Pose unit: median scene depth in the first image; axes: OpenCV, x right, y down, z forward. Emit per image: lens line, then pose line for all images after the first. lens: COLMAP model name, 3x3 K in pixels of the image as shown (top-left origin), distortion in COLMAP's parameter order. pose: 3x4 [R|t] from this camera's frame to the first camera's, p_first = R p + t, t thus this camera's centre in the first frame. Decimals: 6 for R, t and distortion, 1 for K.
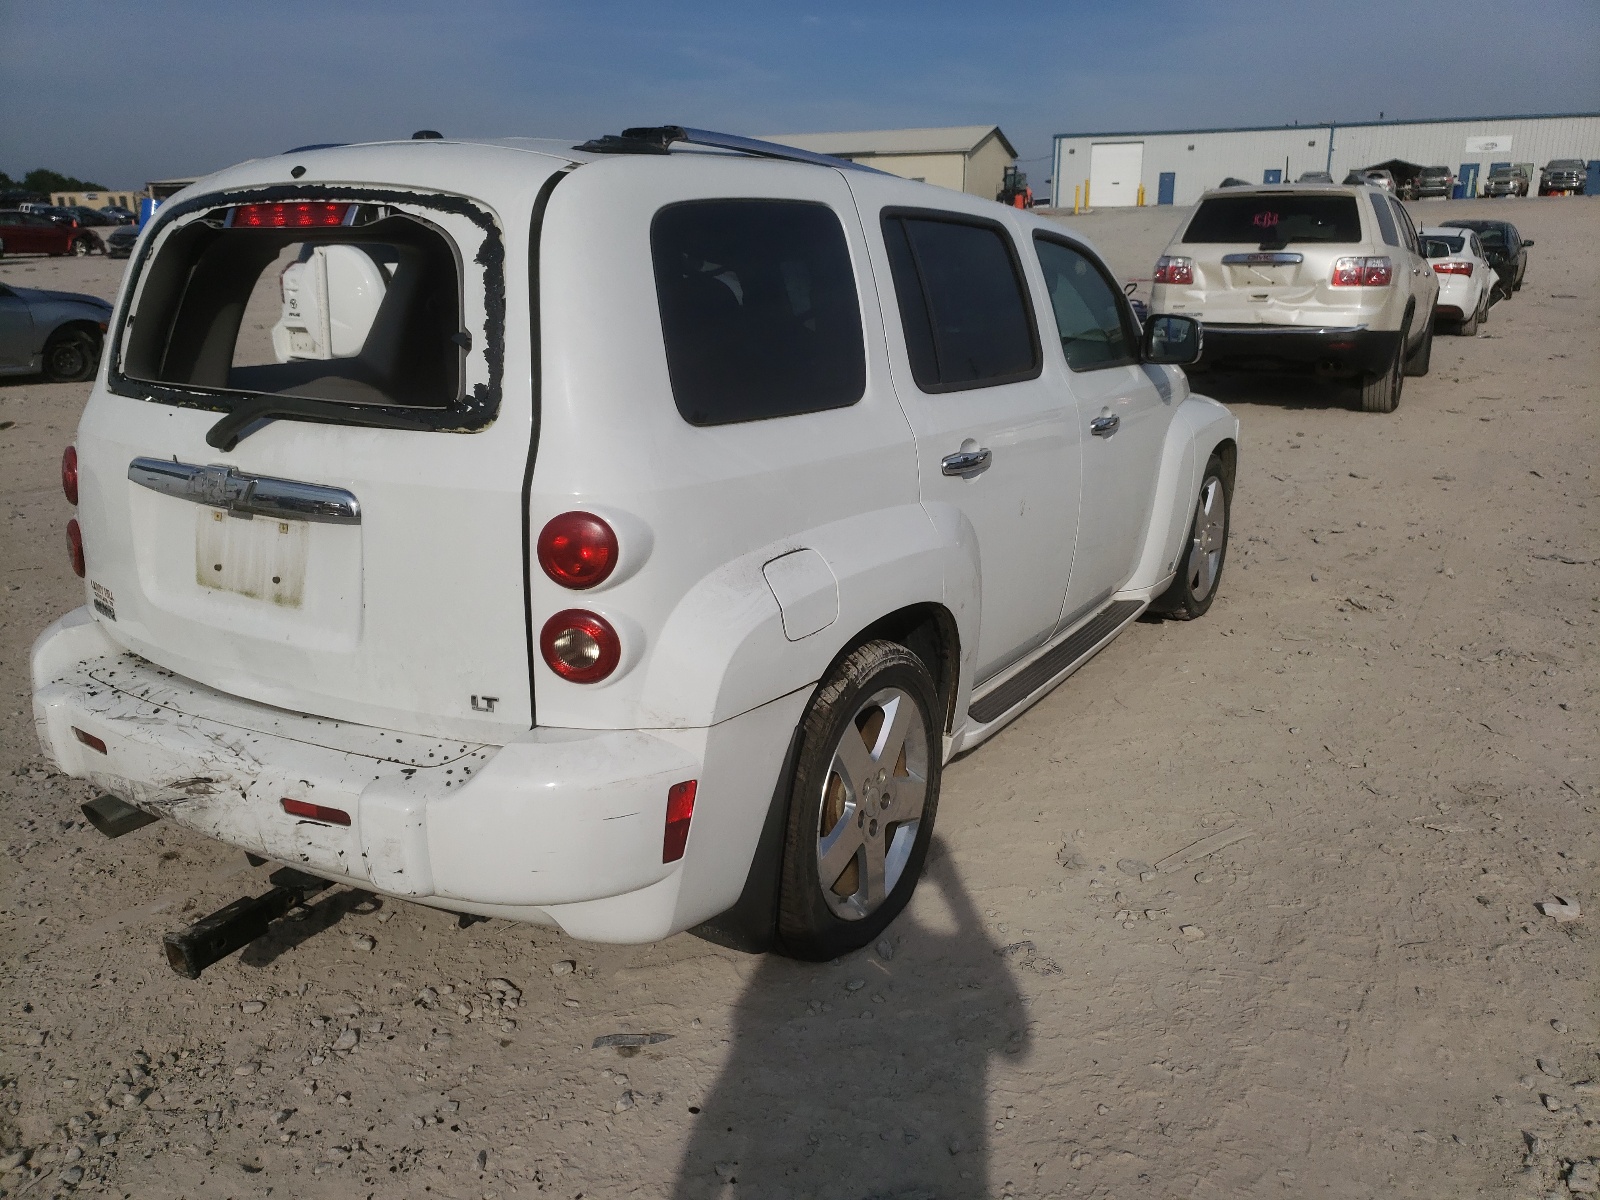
lens RADIAL K [[1230.4, 0, 800.0], [0, 1230.4, 600.0], [0, 0, 1]] dist [0.010230, 0.012410]
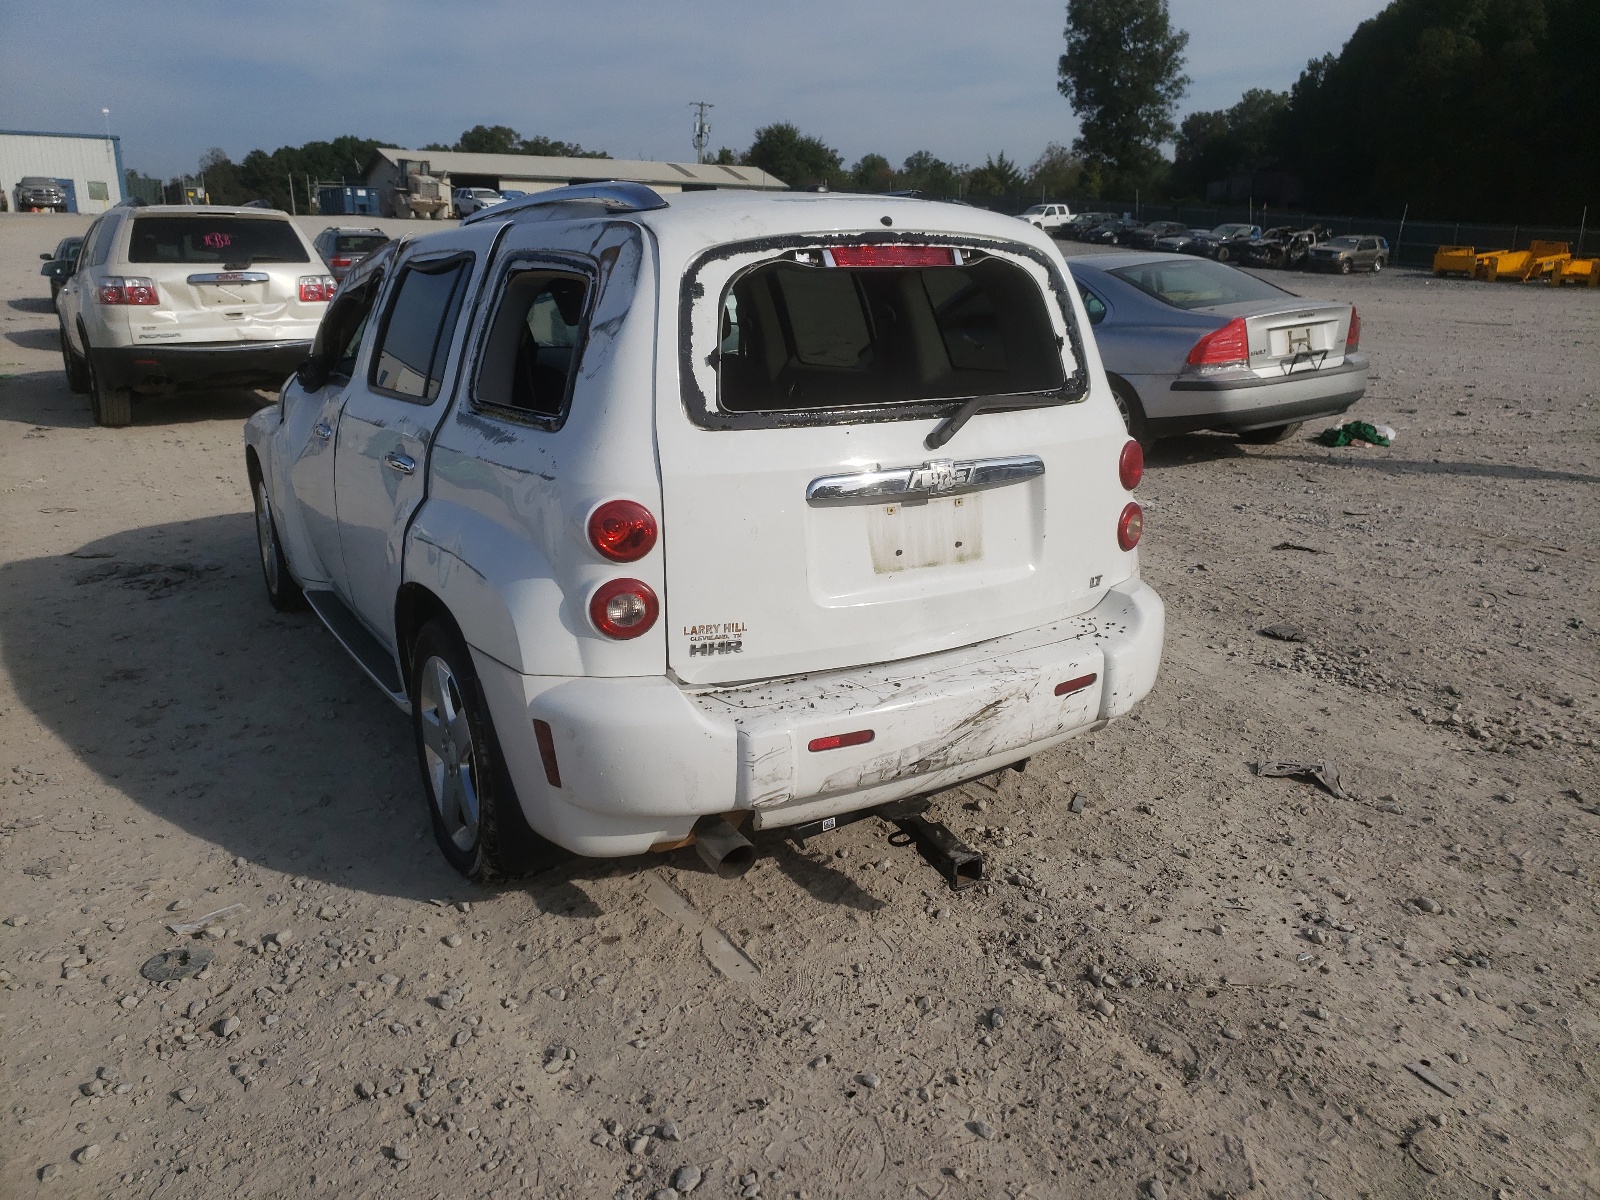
lens RADIAL K [[1204.6, 0, 799.4], [0, 1204.6, 636.5], [0, 0, 1]] dist [-0.003338, -0.002400]
pose [[0.495737, -0.264733, 0.827140, -1.484035], [0.245202, 0.956325, 0.159120, -0.155443], [-0.833139, 0.123934, 0.538999, 0.454768]]
